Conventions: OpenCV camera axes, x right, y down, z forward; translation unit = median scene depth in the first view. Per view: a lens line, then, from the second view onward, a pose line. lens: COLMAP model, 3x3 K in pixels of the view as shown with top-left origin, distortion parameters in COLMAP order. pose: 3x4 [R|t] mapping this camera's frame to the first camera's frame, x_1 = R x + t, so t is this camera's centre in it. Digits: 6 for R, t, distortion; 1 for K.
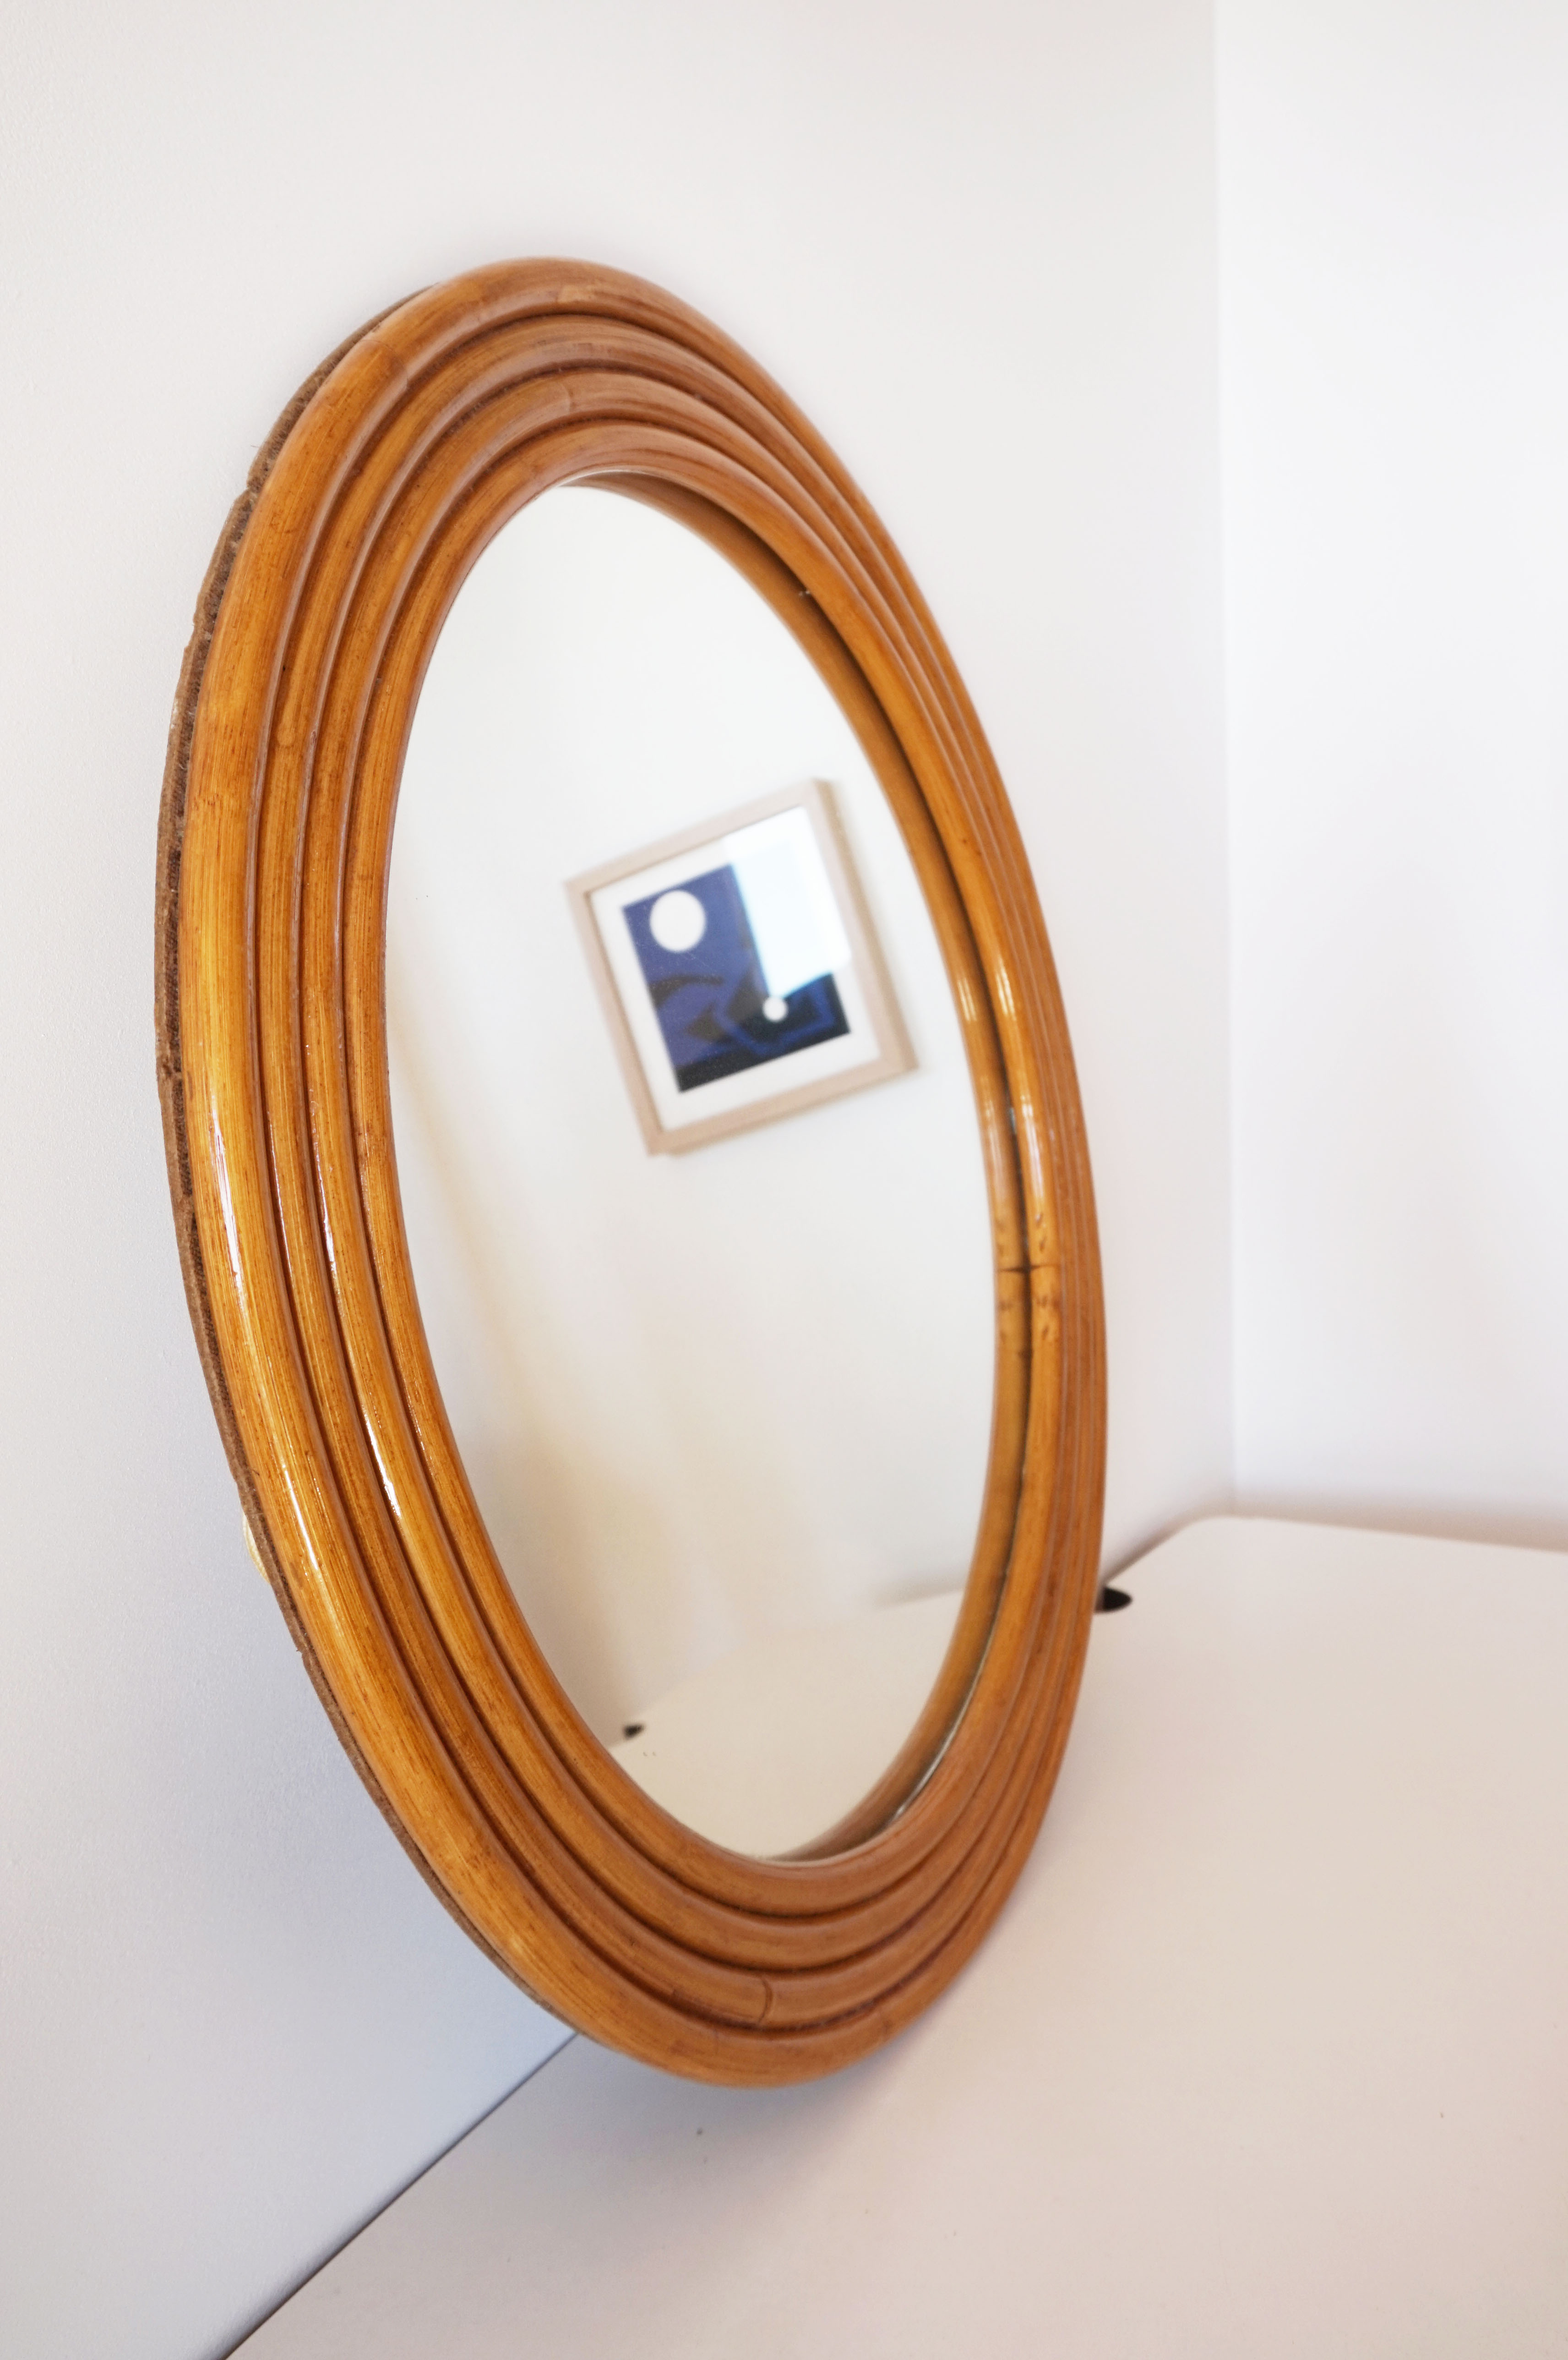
lens RADIAL K [[2053.2, 0, 836.3], [0, 2053.2, 1181.0], [0, 0, 1]] dist [-0.010183, 0.001491]
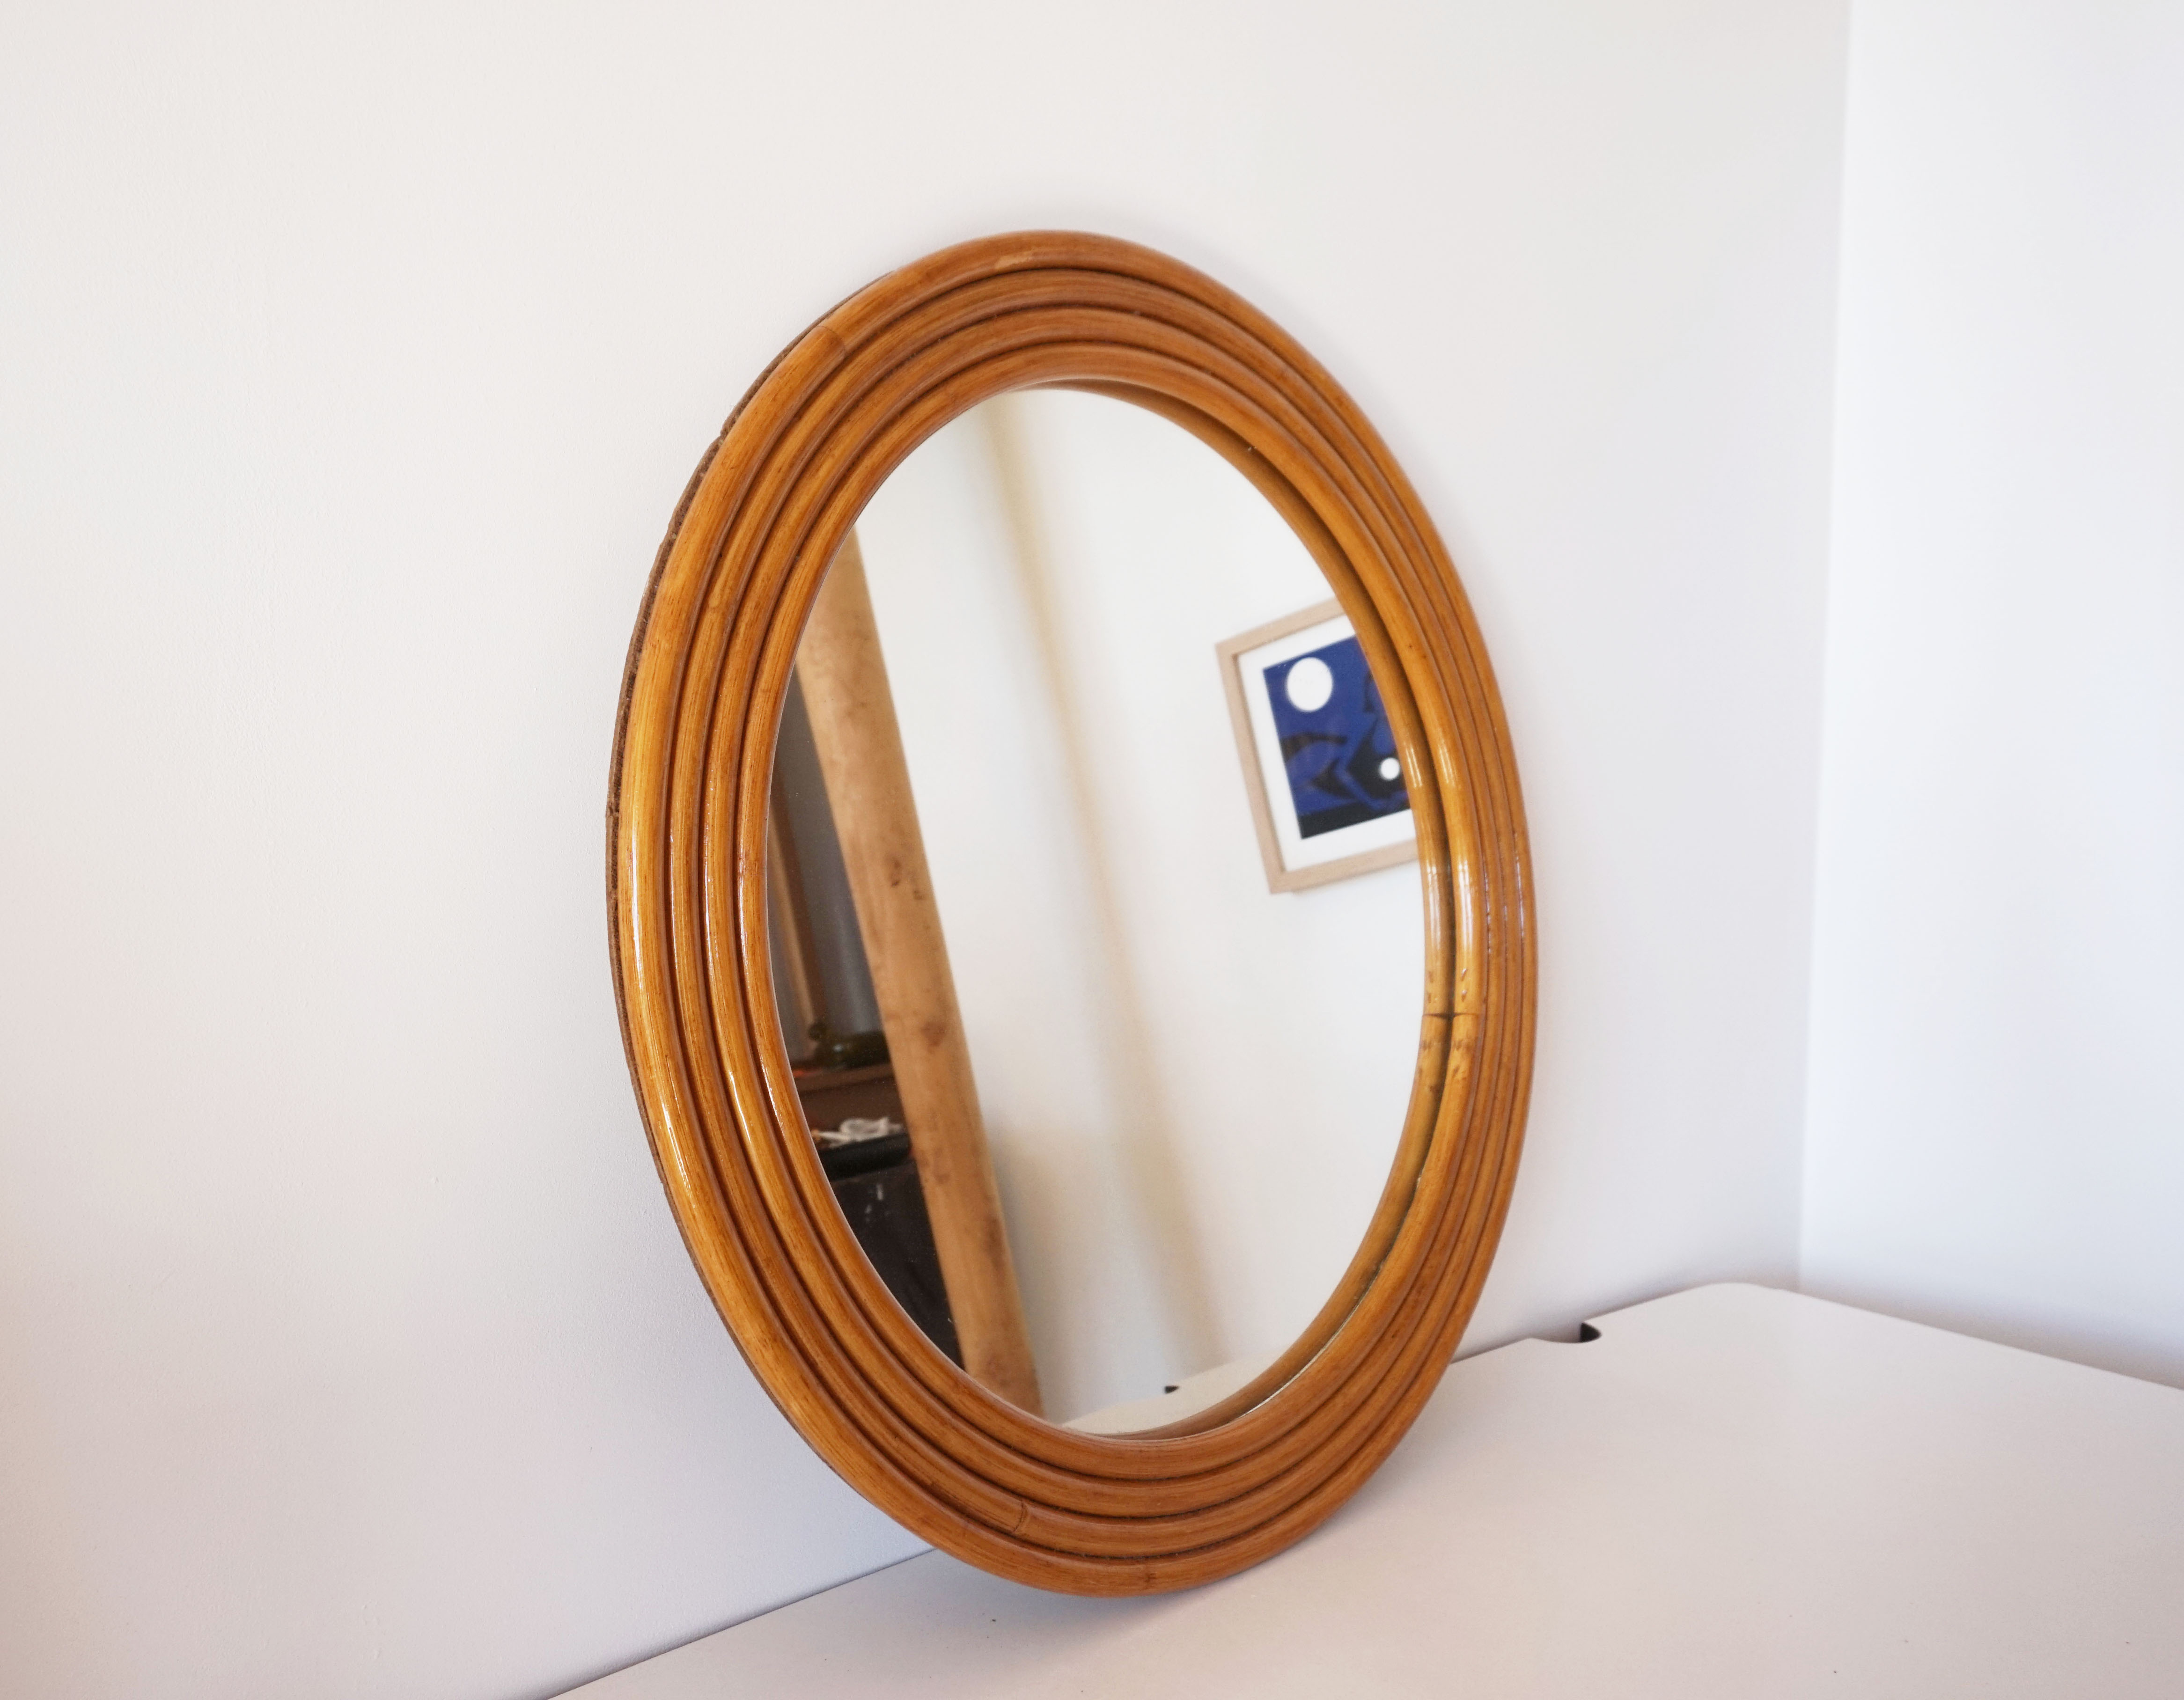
lens RADIAL K [[2125.3, 0, 882.5], [0, 2125.3, 840.1], [0, 0, 1]] dist [-0.014585, 0.000000]
pose [[0.919023, 0.072564, -0.387468, 0.435069], [-0.084092, 0.996375, -0.012858, -0.022715], [0.385131, 0.044399, 0.921793, -0.384945]]
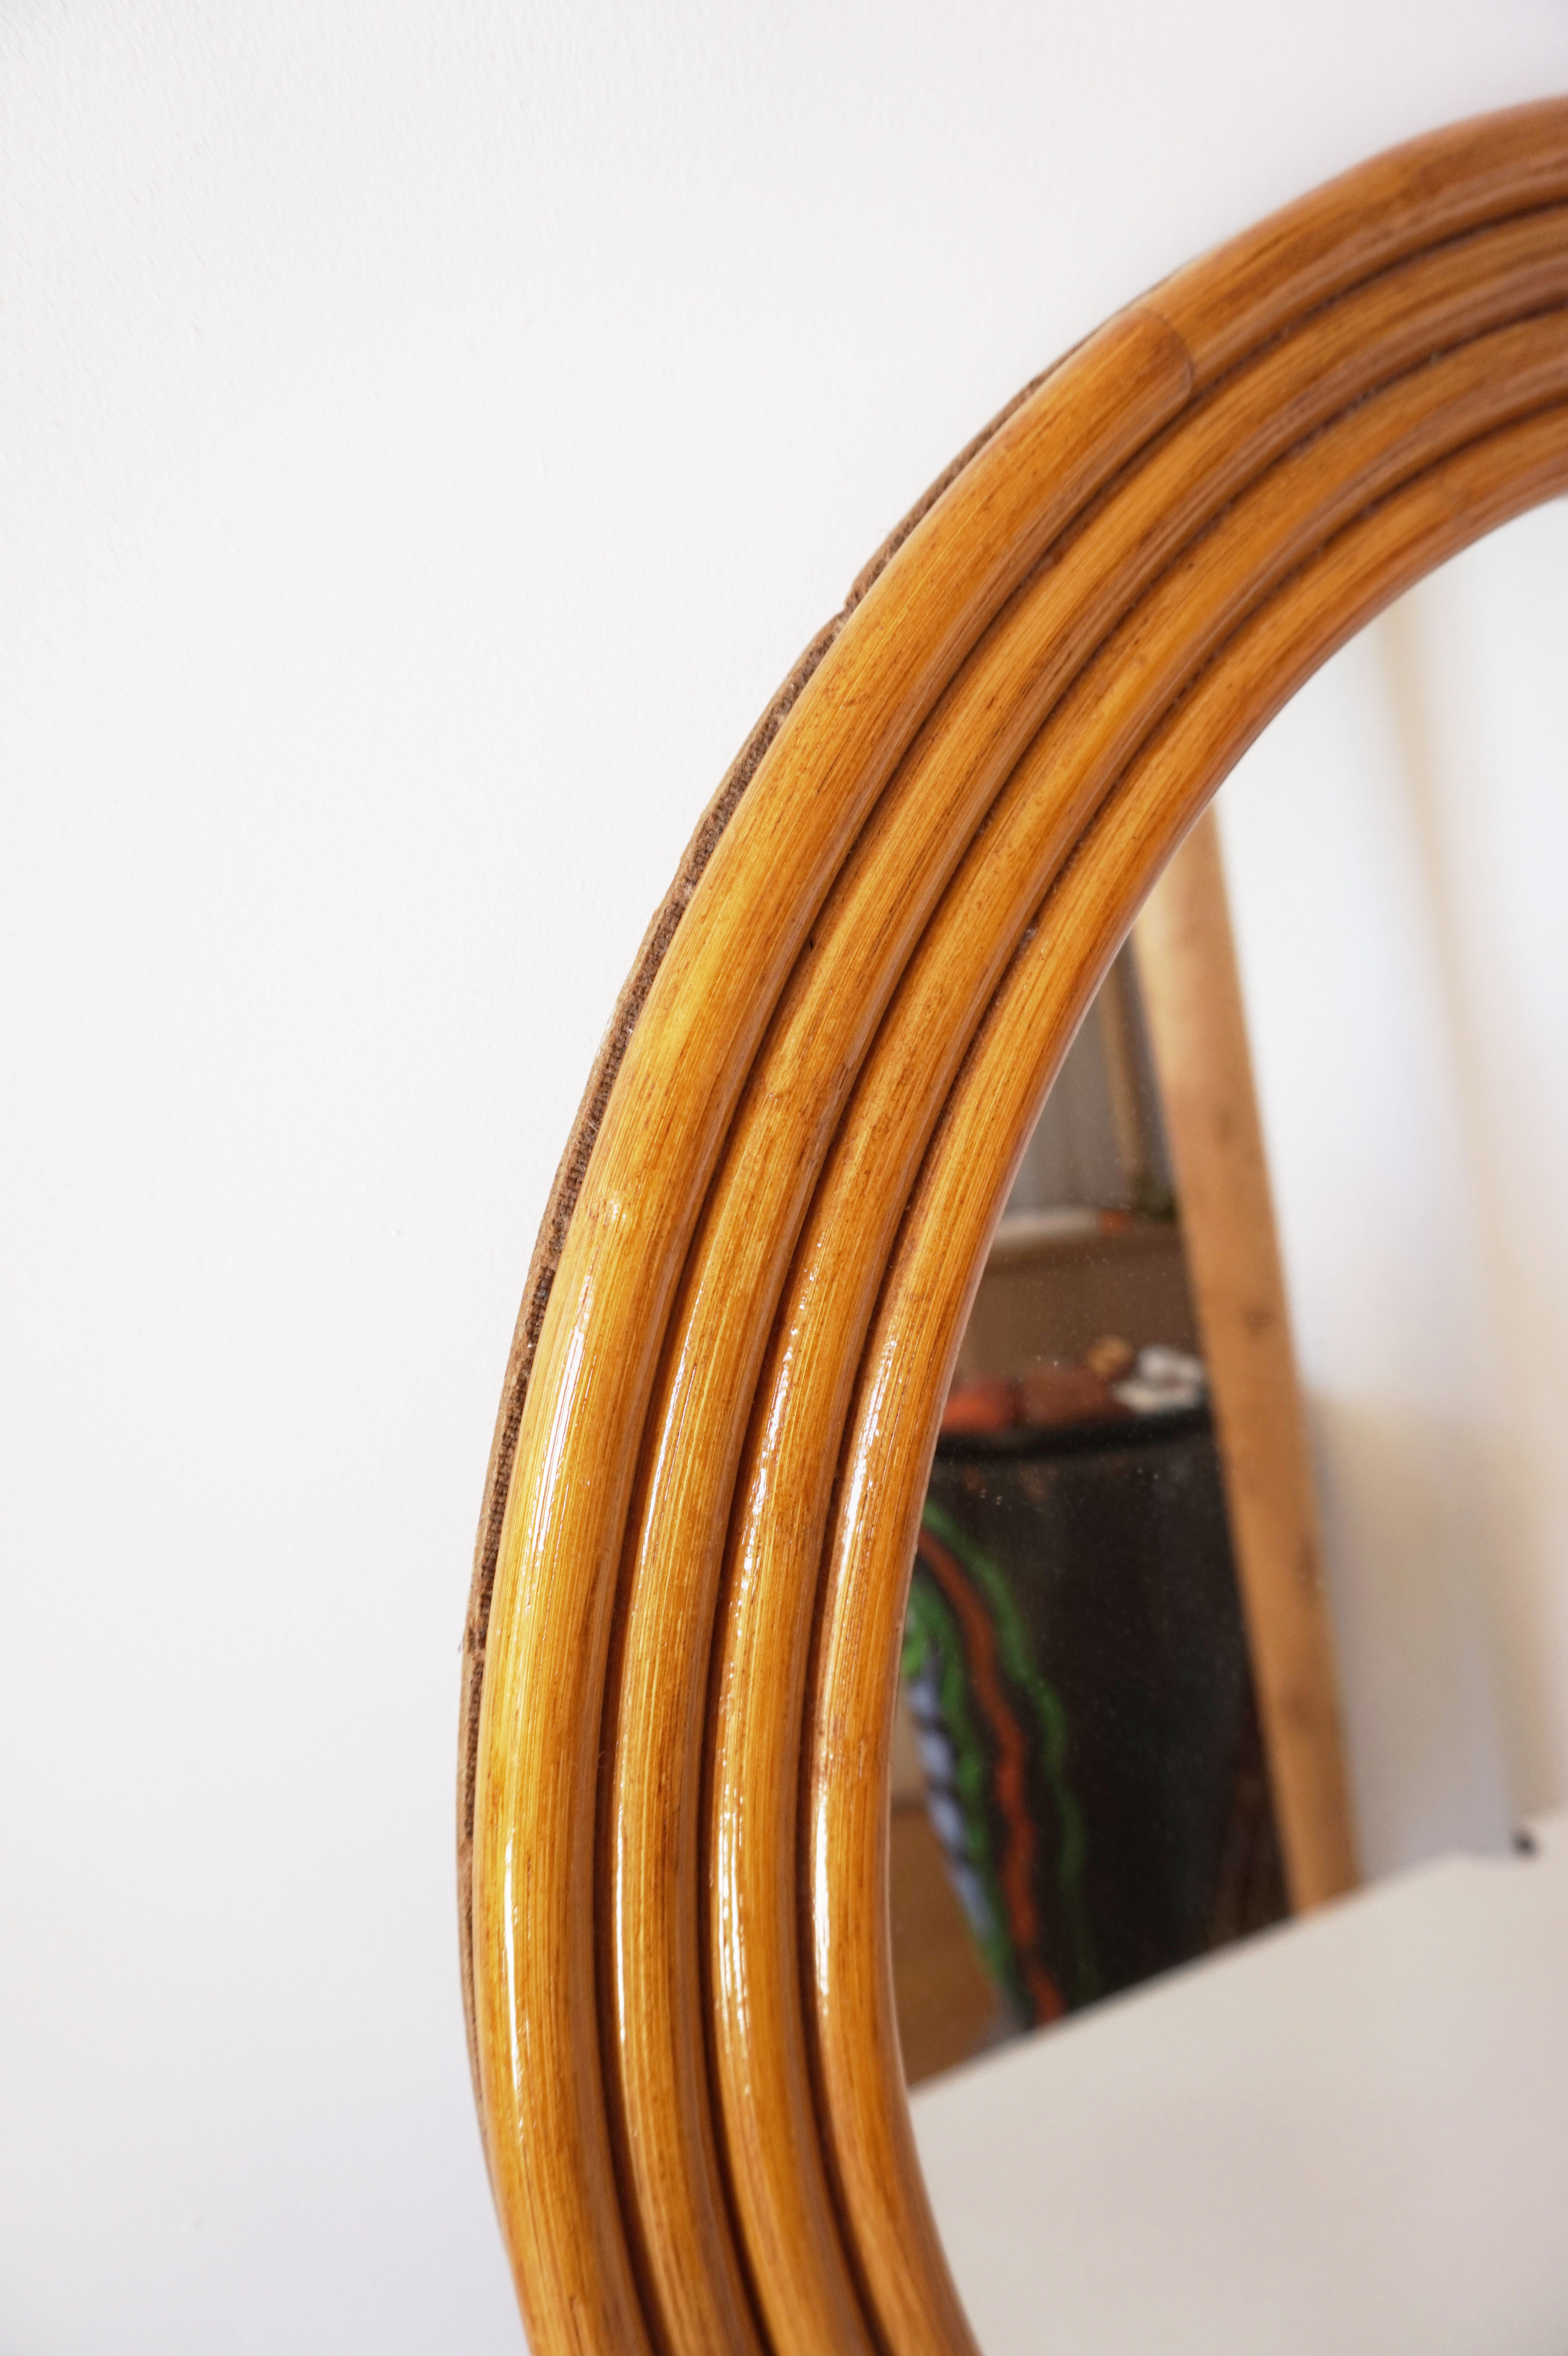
lens RADIAL K [[1611.6, 0, 761.7], [0, 1611.6, 1172.6], [0, 0, 1]] dist [-0.022461, 0.009461]
pose [[0.779923, 0.194365, -0.594930, 0.003414], [-0.115601, 0.978938, 0.168275, -0.236719], [0.615107, -0.062467, 0.785965, 0.567112]]
